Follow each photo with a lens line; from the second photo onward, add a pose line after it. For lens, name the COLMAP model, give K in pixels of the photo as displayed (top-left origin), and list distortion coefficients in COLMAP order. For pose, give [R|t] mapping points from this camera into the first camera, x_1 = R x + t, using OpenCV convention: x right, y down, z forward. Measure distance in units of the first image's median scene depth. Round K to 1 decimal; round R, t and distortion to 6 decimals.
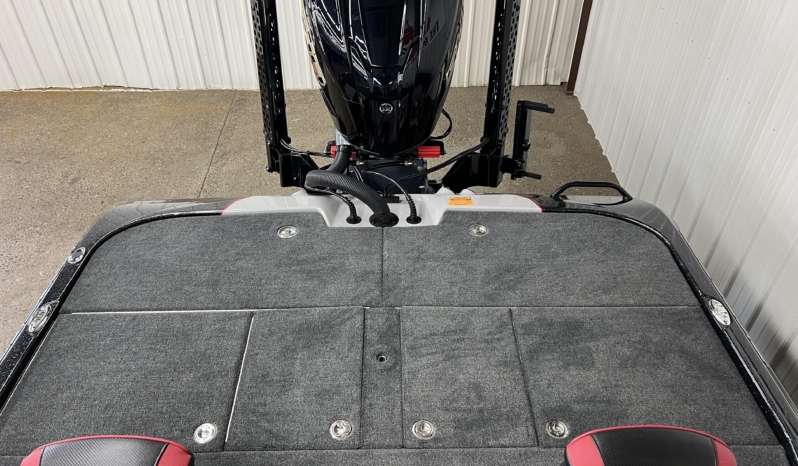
lens RADIAL K [[627.0, 0, 399.1], [0, 627.0, 232.6], [0, 0, 1]] dist [0.026941, -0.017054]
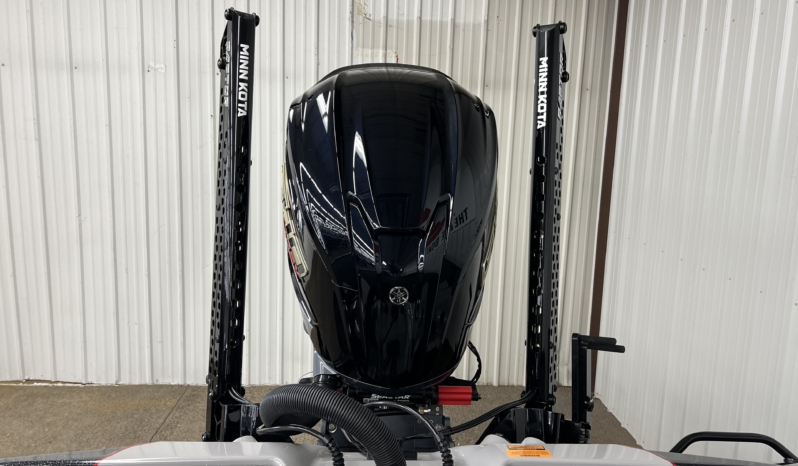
lens RADIAL K [[627.0, 0, 399.4], [0, 627.0, 234.4], [0, 0, 1]] dist [0.026941, -0.017054]
pose [[0.998902, 0.026743, 0.038475, -0.035989], [-0.002554, 0.850987, -0.525180, 0.066069], [-0.046787, 0.524505, 0.850121, 0.323241]]
